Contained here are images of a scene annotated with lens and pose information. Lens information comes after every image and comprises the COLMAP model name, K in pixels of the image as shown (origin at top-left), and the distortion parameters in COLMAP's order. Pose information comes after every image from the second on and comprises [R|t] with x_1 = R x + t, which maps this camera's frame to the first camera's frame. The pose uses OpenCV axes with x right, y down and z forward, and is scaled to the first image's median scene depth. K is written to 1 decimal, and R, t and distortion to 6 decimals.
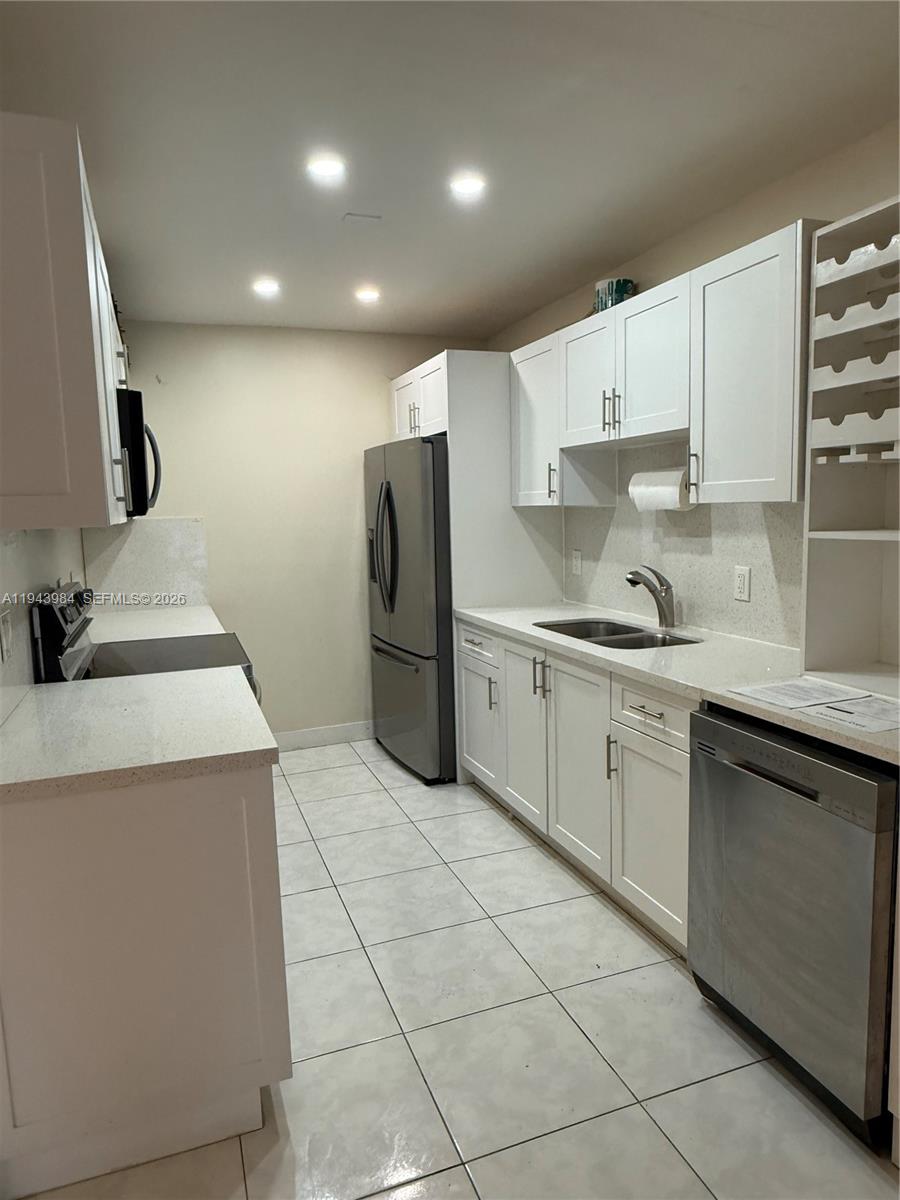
lens RADIAL K [[777.8, 0, 438.8], [0, 777.8, 603.2], [0, 0, 1]] dist [-0.024244, 0.023227]
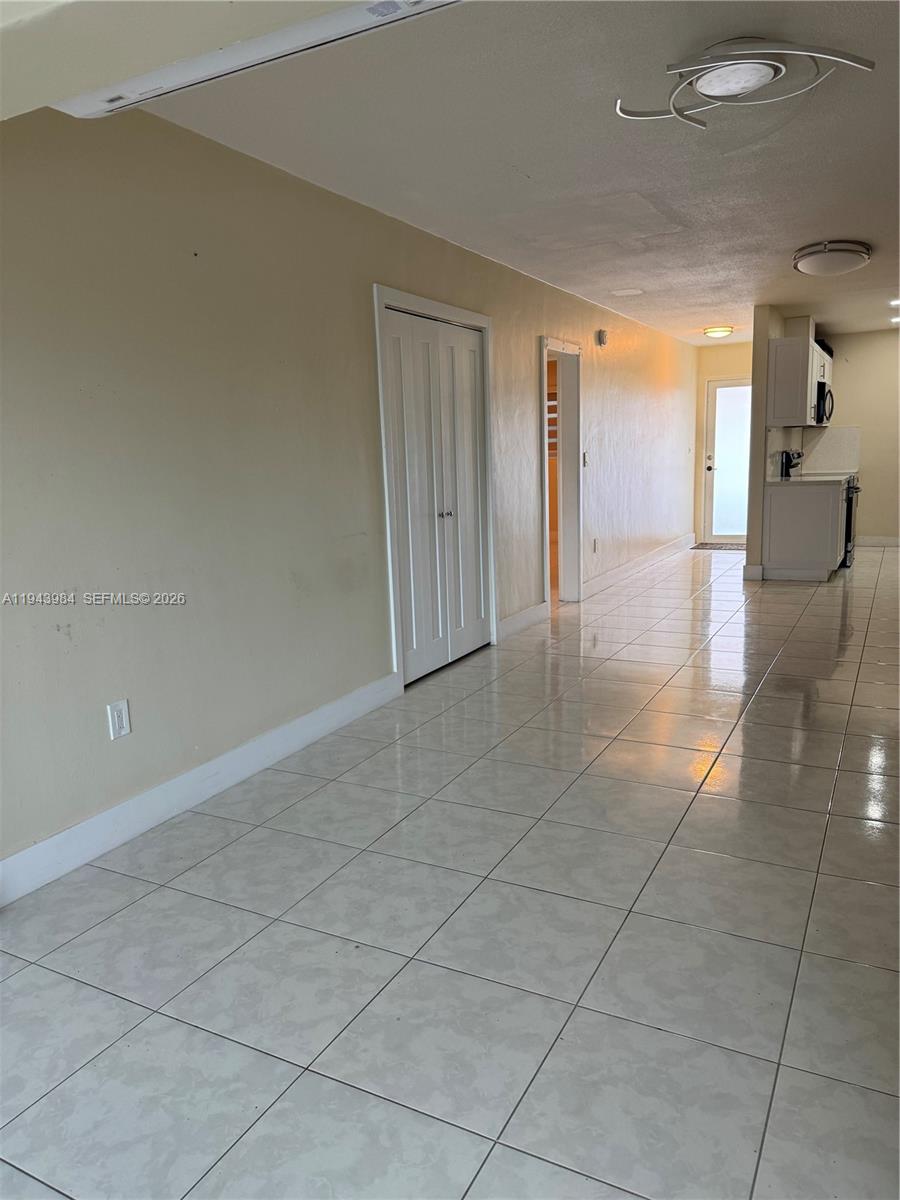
lens RADIAL K [[838.5, 0, 444.7], [0, 838.5, 617.1], [0, 0, 1]] dist [0.053946, -0.065962]
pose [[0.669265, 0.147671, -0.728202, 0.963830], [-0.075906, 0.988512, 0.130697, 0.267289], [0.739137, -0.032196, 0.672786, -1.962562]]
